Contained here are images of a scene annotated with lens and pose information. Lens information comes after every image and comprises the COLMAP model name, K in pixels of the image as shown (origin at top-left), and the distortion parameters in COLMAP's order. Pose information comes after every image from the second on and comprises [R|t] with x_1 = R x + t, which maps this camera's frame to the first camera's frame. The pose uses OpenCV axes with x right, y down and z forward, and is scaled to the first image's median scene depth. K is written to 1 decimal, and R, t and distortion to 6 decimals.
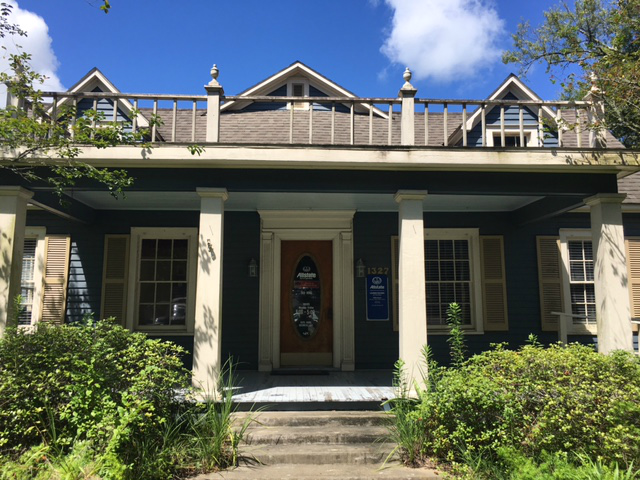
lens RADIAL K [[537.9, 0, 322.6], [0, 537.9, 239.8], [0, 0, 1]] dist [-0.007802, -0.006934]
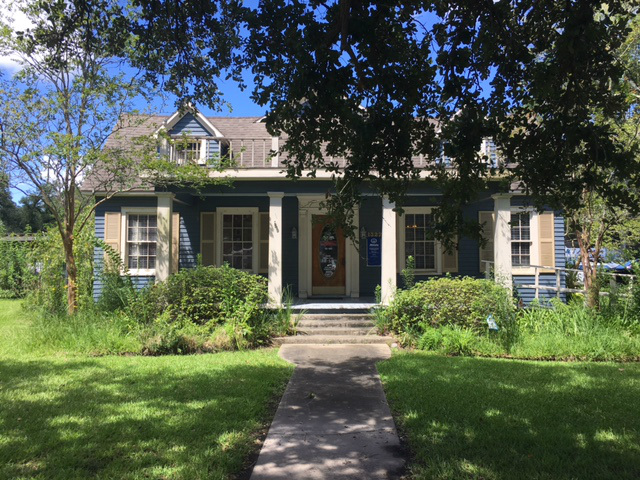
lens RADIAL K [[537.9, 0, 319.5], [0, 537.9, 239.2], [0, 0, 1]] dist [-0.007802, -0.006934]
pose [[0.999233, -0.000774, -0.039147, 0.007876], [0.004393, 0.995707, 0.092453, -0.111222], [0.038908, -0.092554, 0.994947, -0.839717]]
